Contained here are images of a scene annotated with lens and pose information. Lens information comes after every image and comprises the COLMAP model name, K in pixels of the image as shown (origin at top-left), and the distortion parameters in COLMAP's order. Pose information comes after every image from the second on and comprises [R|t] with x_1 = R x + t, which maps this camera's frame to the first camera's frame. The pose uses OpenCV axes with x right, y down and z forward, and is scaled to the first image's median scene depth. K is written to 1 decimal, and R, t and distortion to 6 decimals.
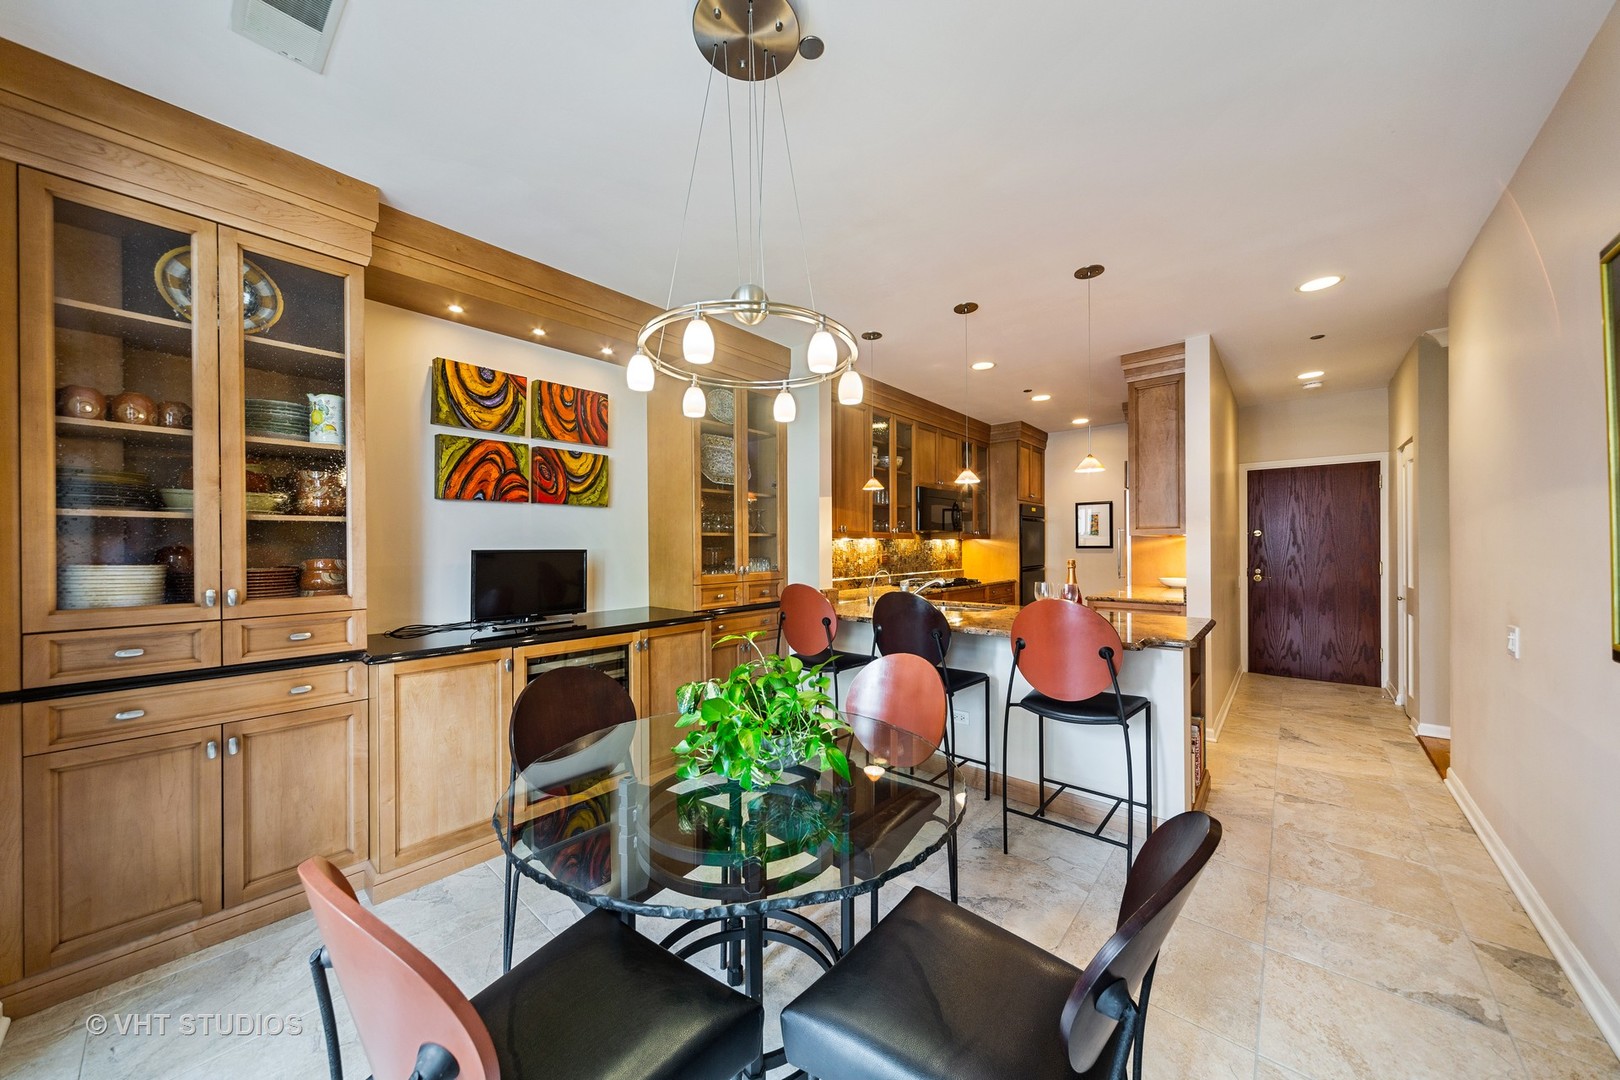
lens RADIAL K [[556.0, 0, 814.7], [0, 556.0, 546.3], [0, 0, 1]] dist [0.000327, -0.000416]
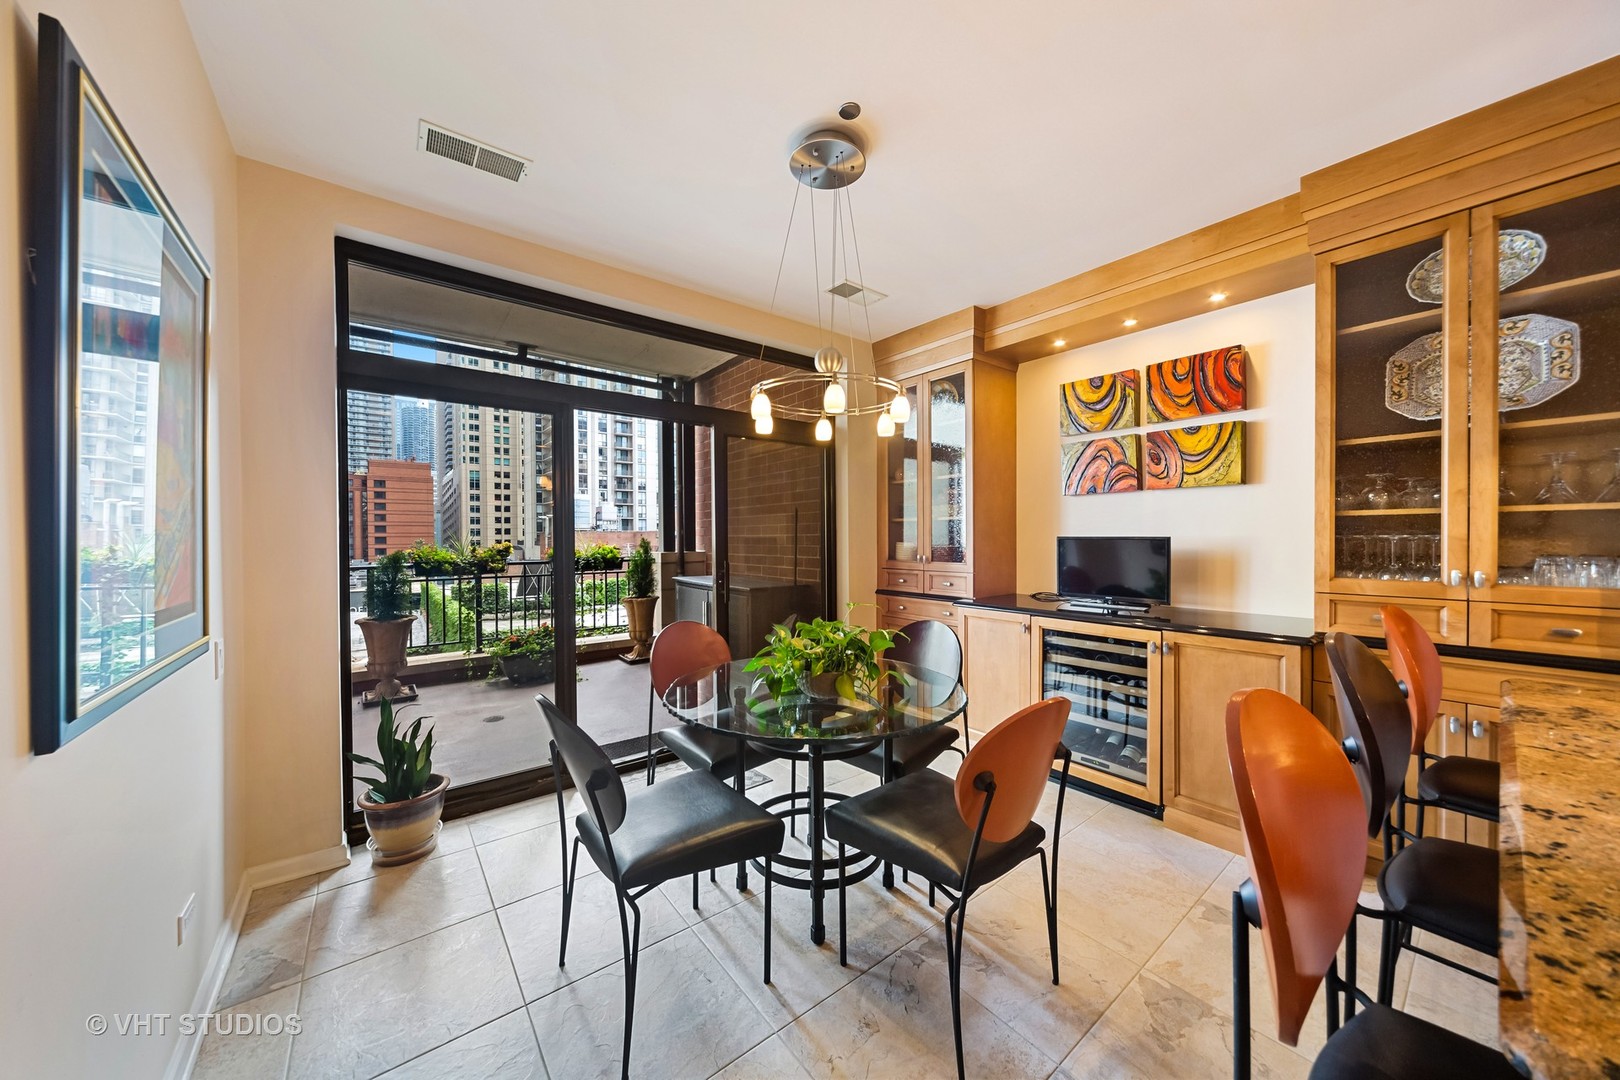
lens RADIAL K [[556.0, 0, 810.5], [0, 556.0, 537.8], [0, 0, 1]] dist [0.000327, -0.000416]
pose [[-0.182346, 0.015390, -0.983114, 0.616086], [0.010920, 0.999848, 0.013626, -0.011373], [0.983174, -0.008251, -0.182486, 0.603368]]
